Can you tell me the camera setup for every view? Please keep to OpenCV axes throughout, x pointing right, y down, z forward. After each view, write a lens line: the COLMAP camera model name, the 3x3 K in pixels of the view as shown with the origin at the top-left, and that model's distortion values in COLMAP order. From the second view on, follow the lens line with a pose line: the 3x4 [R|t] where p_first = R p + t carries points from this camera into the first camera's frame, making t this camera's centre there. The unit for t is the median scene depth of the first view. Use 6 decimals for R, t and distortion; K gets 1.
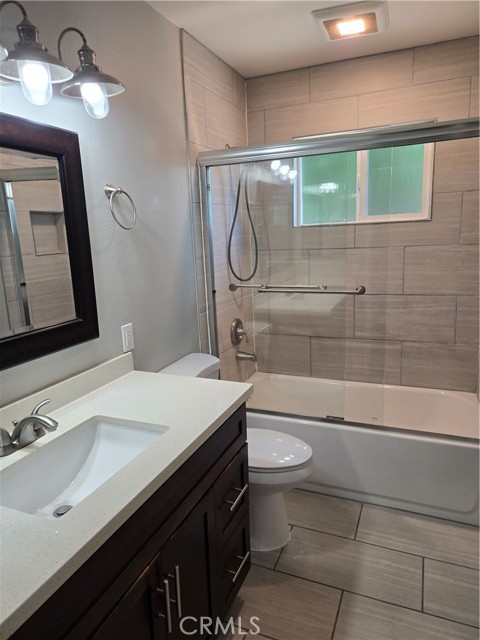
lens RADIAL K [[416.5, 0, 256.1], [0, 416.5, 319.9], [0, 0, 1]] dist [0.029611, -0.001035]
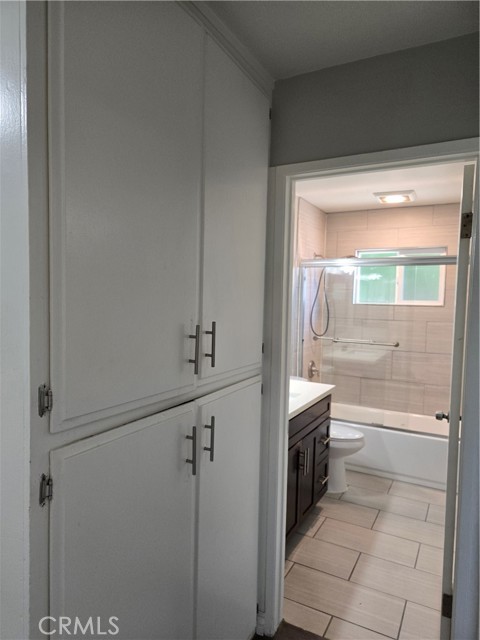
lens RADIAL K [[426.8, 0, 237.6], [0, 426.8, 320.0], [0, 0, 1]] dist [0.006801, 0.000305]
pose [[0.989886, 0.069395, -0.123730, -0.143300], [-0.088447, 0.983817, -0.155824, 0.127294], [0.110914, 0.165192, 0.980005, -0.628035]]
